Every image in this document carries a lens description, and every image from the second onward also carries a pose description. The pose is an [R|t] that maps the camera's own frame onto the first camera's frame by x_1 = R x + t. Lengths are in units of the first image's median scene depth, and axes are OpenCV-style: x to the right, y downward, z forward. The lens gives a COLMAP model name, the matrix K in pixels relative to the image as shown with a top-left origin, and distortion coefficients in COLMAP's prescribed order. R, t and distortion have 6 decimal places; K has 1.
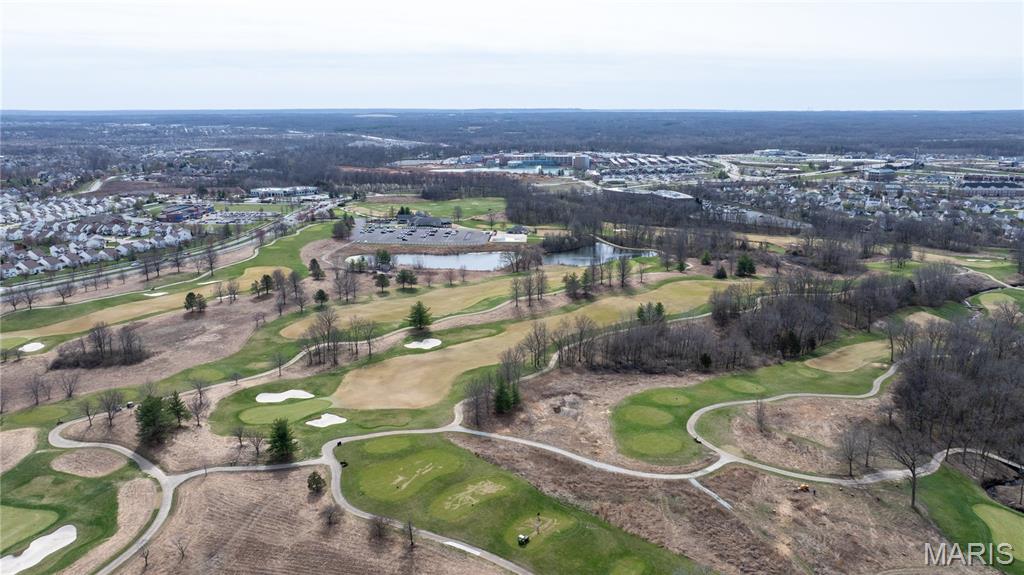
lens RADIAL K [[716.1, 0, 519.3], [0, 716.1, 290.5], [0, 0, 1]] dist [-0.035045, 0.029357]
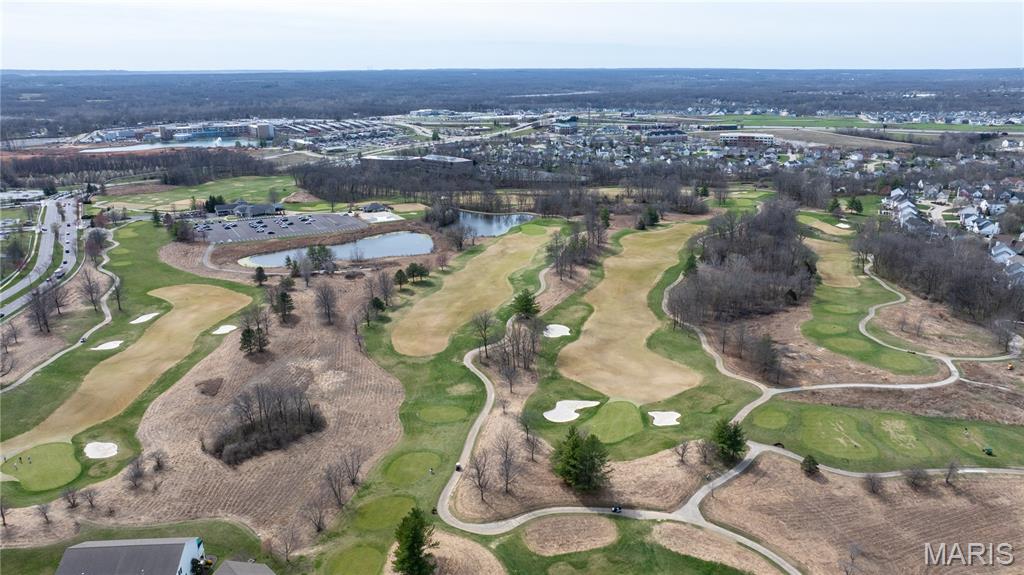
lens RADIAL K [[716.1, 0, 519.3], [0, 716.1, 290.5], [0, 0, 1]] dist [-0.035045, 0.029357]
pose [[0.833901, -0.165688, 0.526456, -0.816389], [0.137614, 0.986168, 0.092390, -0.090087], [-0.534482, -0.004597, 0.845167, 0.271208]]
